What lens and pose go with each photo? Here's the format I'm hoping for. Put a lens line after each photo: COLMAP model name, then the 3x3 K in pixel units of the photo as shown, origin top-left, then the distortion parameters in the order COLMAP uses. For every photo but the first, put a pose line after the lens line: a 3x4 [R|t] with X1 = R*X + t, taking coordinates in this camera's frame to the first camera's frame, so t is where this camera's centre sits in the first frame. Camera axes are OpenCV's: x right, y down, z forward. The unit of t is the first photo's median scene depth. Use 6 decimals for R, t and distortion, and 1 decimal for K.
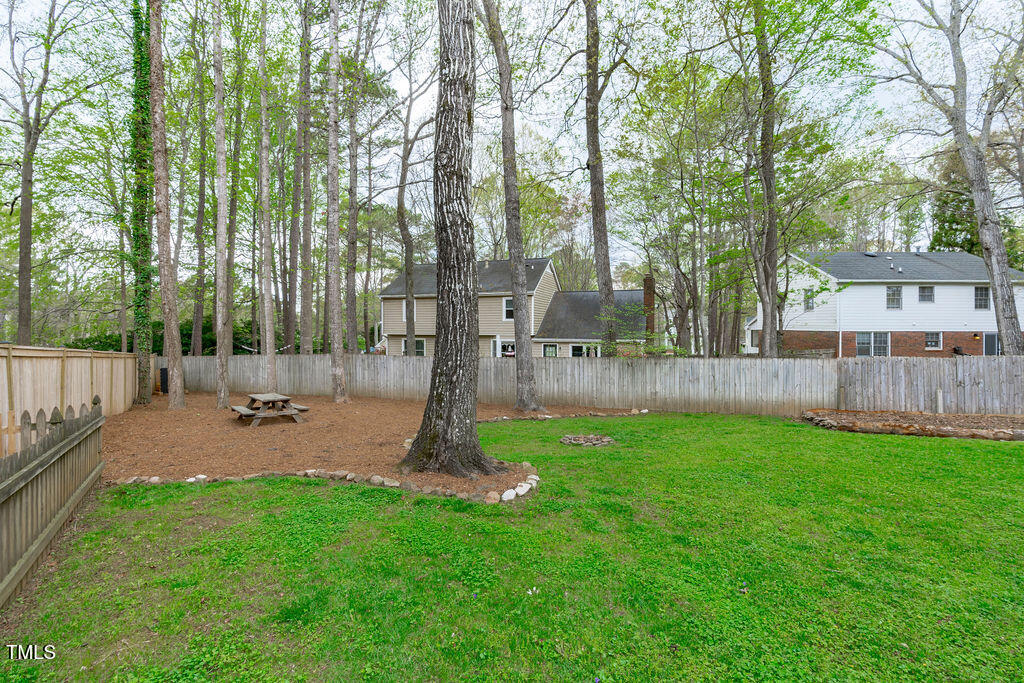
lens RADIAL K [[470.5, 0, 509.6], [0, 470.5, 356.2], [0, 0, 1]] dist [0.000417, 0.000193]
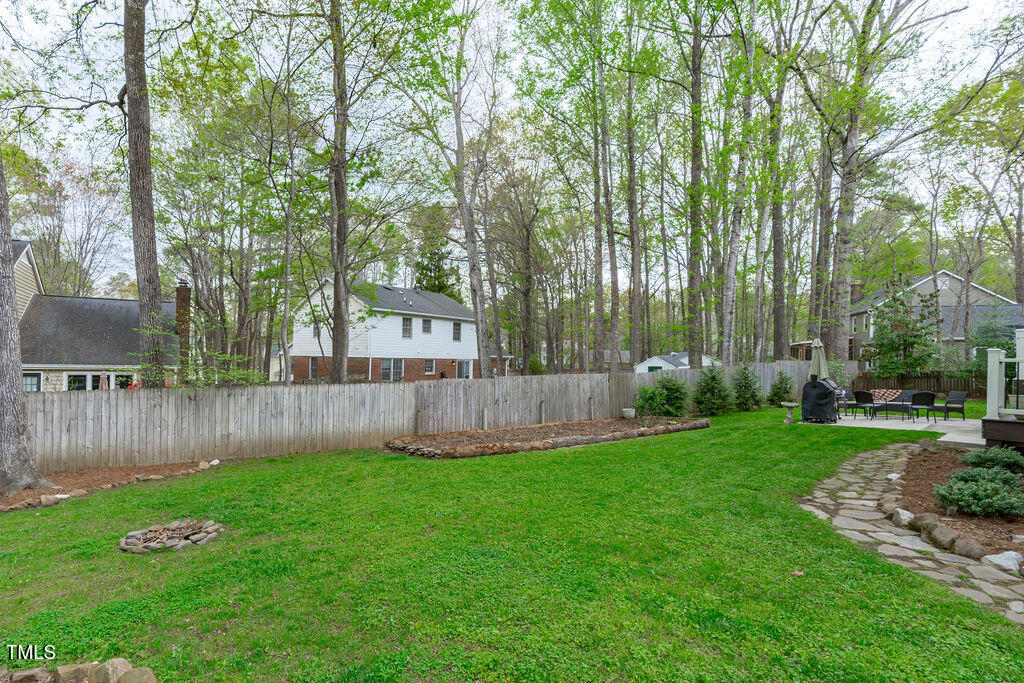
lens RADIAL K [[524.2, 0, 425.4], [0, 524.2, 357.7], [0, 0, 1]] dist [-0.005019, 0.000343]
pose [[0.723401, 0.007474, 0.690387, -0.031345], [0.029787, 0.998673, -0.042023, 0.000896], [-0.689785, 0.050964, 0.722218, 0.193528]]
